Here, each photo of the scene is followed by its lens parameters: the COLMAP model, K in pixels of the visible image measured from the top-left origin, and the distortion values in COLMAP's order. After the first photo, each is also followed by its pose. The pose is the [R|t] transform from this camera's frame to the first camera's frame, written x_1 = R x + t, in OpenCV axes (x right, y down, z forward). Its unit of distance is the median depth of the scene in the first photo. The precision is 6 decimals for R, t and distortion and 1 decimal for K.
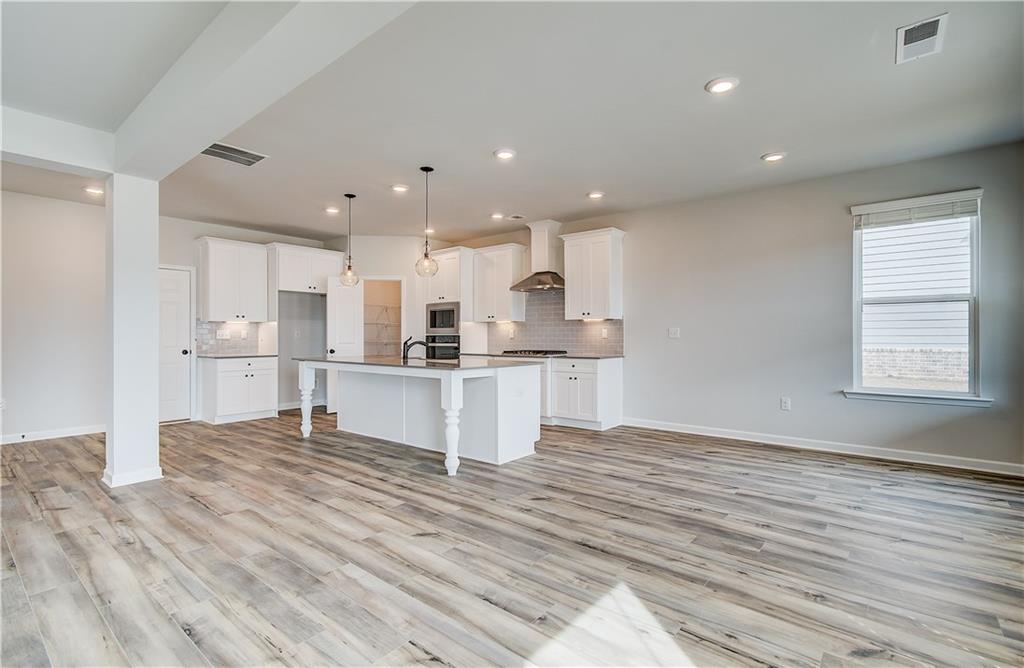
lens RADIAL K [[478.2, 0, 520.6], [0, 478.2, 332.0], [0, 0, 1]] dist [-0.002801, 0.003014]
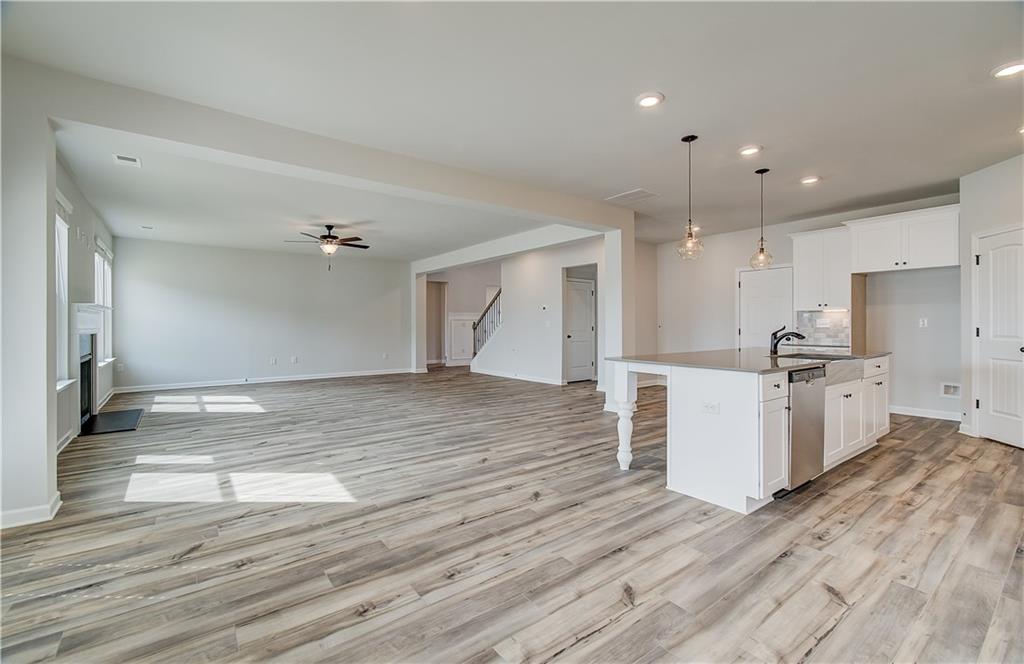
lens RADIAL K [[441.1, 0, 505.4], [0, 441.1, 325.8], [0, 0, 1]] dist [0.006989, 0.000625]
pose [[-0.255673, 0.003872, -0.966756, 0.675918], [0.011410, 0.999934, 0.000987, 0.003561], [0.966696, -0.010778, -0.255700, 0.863559]]
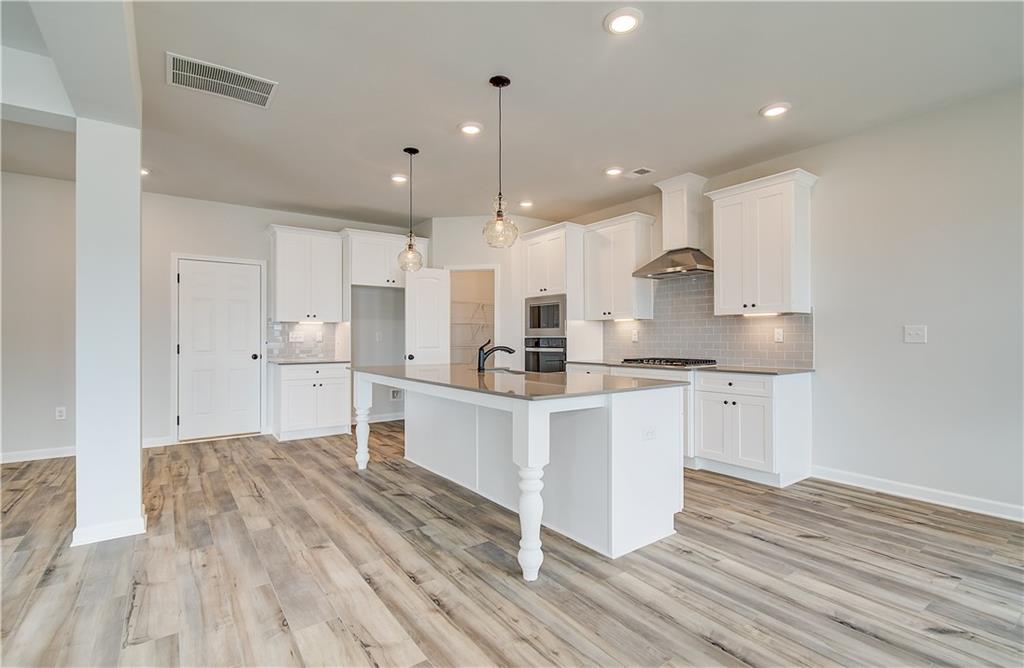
lens RADIAL K [[478.2, 0, 519.9], [0, 478.2, 332.6], [0, 0, 1]] dist [-0.002801, 0.003014]
pose [[0.967782, -0.002669, -0.251776, -0.007380], [0.001871, 0.999992, -0.003409, 0.001910], [0.251783, 0.002828, 0.967780, 0.375552]]
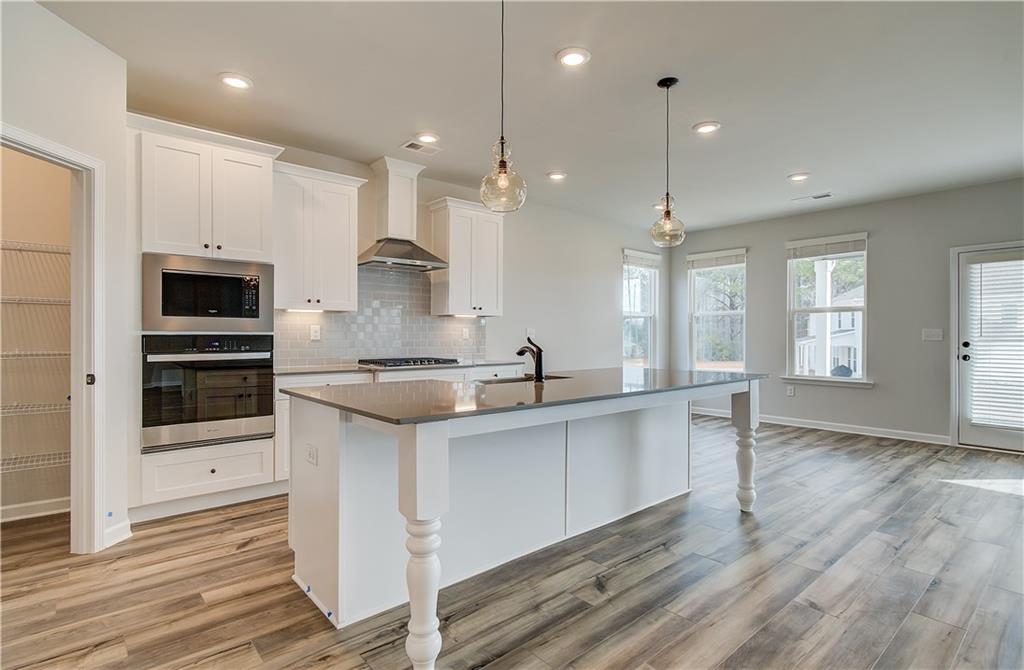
lens RADIAL K [[503.9, 0, 511.2], [0, 503.9, 340.0], [0, 0, 1]] dist [-0.007535, -0.001674]
pose [[0.184459, -0.004666, 0.982829, -0.894611], [-0.007214, 0.999955, 0.006101, 0.011024], [-0.982814, -0.008216, 0.184417, 1.065439]]
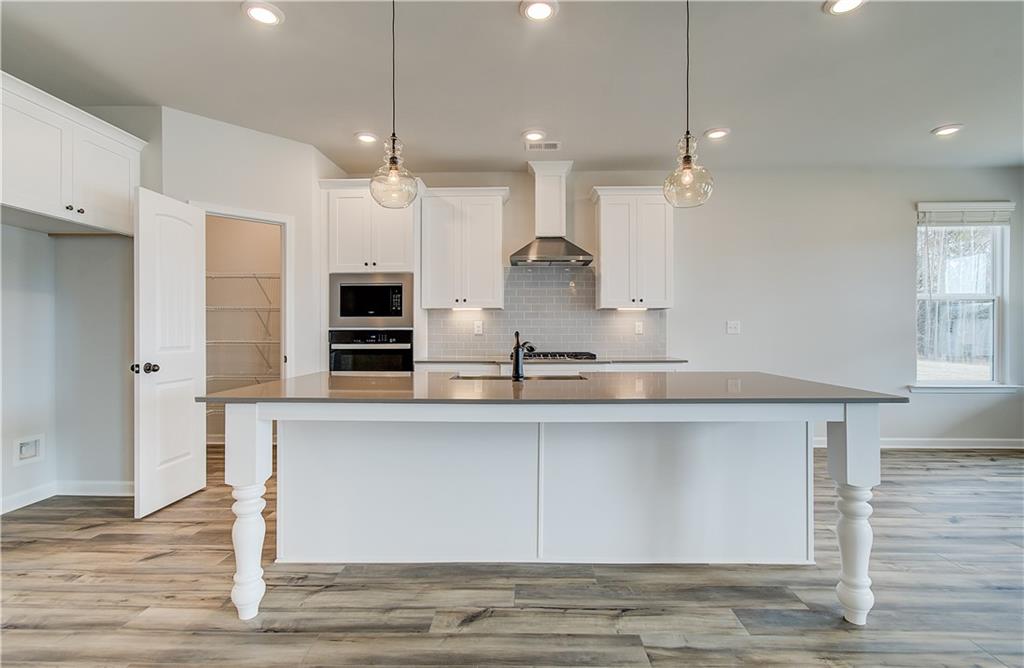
lens RADIAL K [[478.2, 0, 514.1], [0, 478.2, 337.4], [0, 0, 1]] dist [-0.002801, 0.003014]
pose [[0.793787, -0.008314, 0.608138, -0.607002], [-0.004466, 0.999800, 0.019498, 0.006121], [-0.608179, -0.018193, 0.793592, 0.720656]]
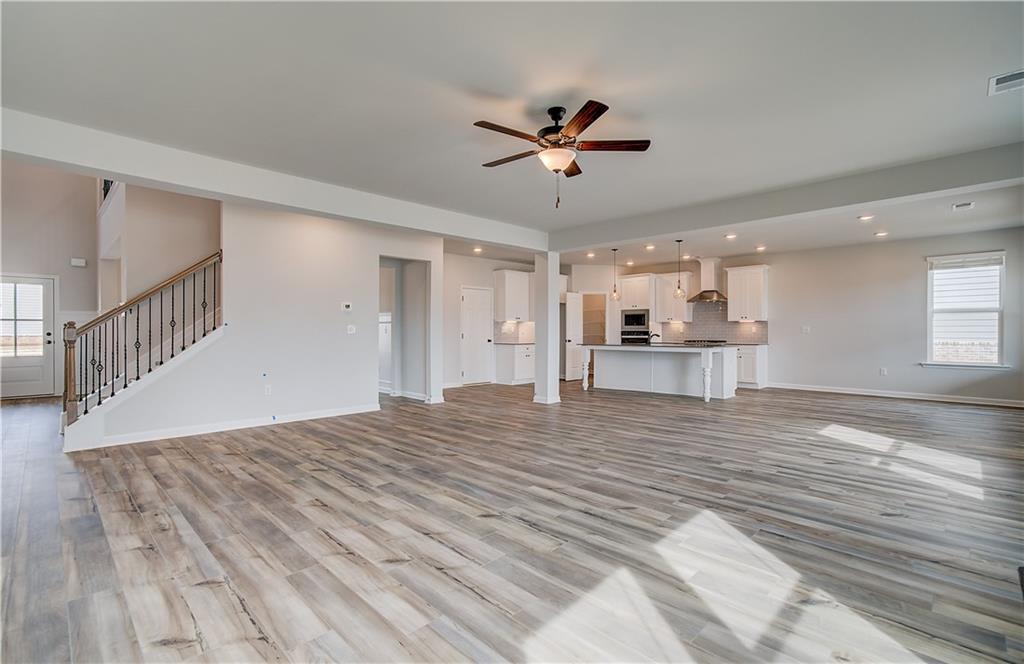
lens RADIAL K [[441.1, 0, 540.3], [0, 441.1, 327.4], [0, 0, 1]] dist [0.006989, 0.000625]
pose [[0.997612, -0.000180, -0.069069, -0.596499], [0.000232, 1.000000, 0.000748, -0.007687], [0.069069, -0.000762, 0.997612, -0.706219]]
